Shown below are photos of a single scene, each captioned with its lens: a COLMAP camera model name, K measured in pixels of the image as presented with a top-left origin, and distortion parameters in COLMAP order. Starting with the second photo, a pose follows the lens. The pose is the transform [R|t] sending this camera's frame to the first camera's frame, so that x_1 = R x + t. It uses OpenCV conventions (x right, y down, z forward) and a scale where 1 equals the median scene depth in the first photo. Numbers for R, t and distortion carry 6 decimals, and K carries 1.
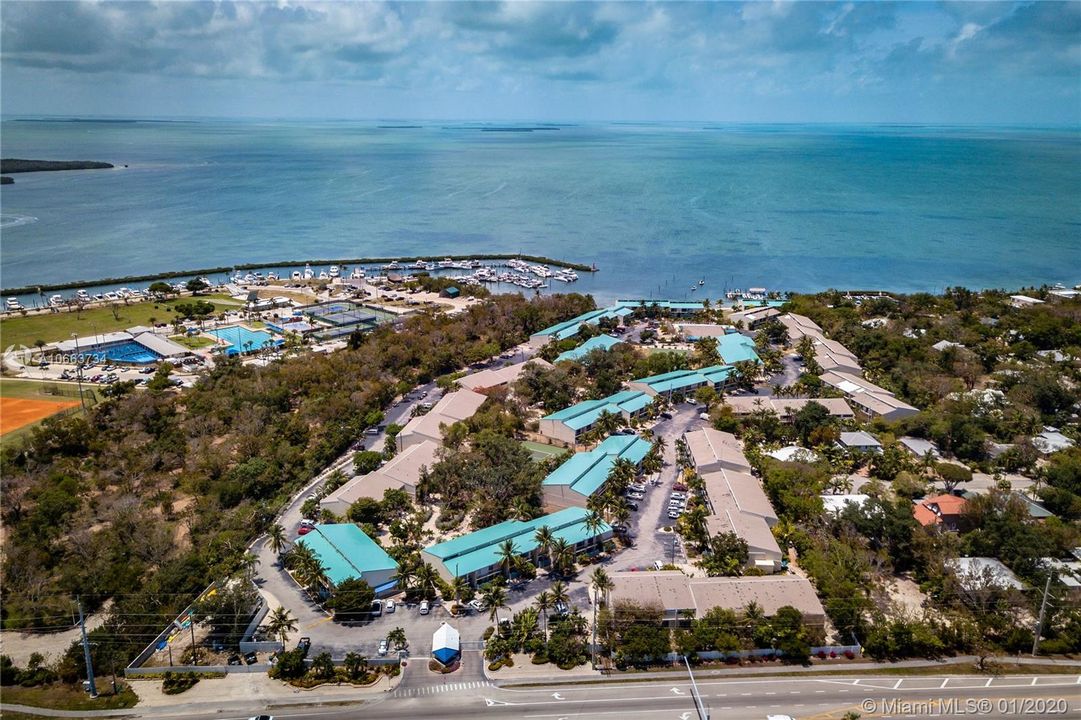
lens RADIAL K [[830.4, 0, 518.2], [0, 830.4, 359.5], [0, 0, 1]] dist [0.069365, -0.101171]
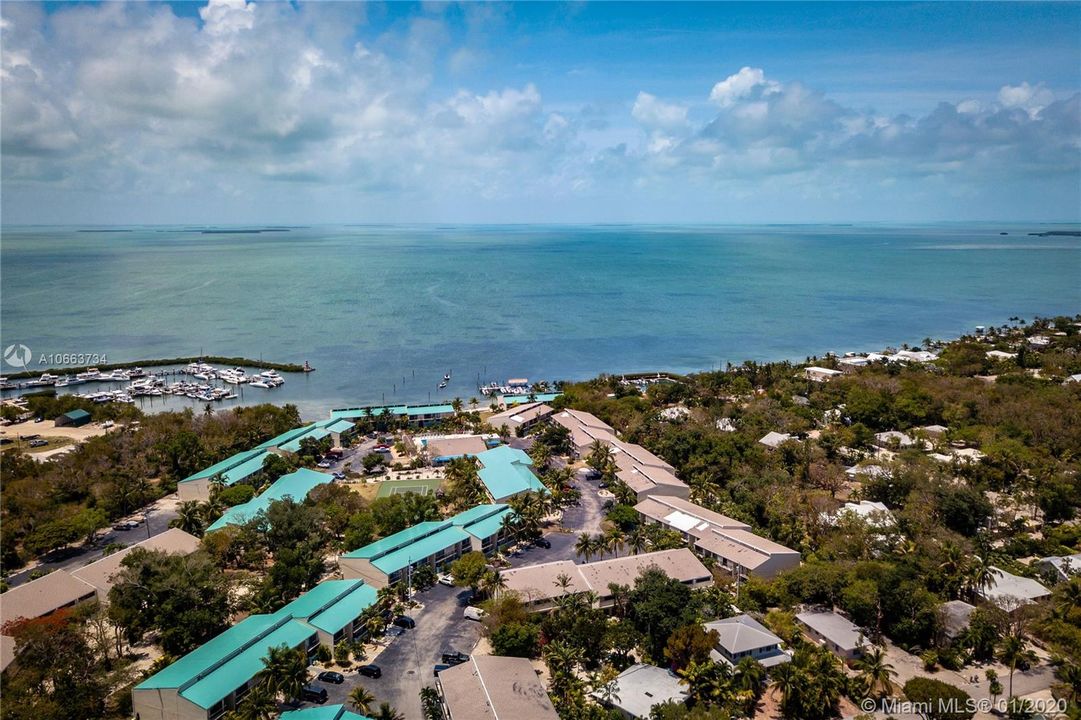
lens RADIAL K [[830.4, 0, 518.2], [0, 830.4, 359.5], [0, 0, 1]] dist [0.069365, -0.101171]
pose [[0.953551, -0.063122, 0.294544, 0.073325], [0.097636, 0.989777, -0.103969, -0.028462], [-0.284970, 0.127898, 0.949965, 0.324298]]
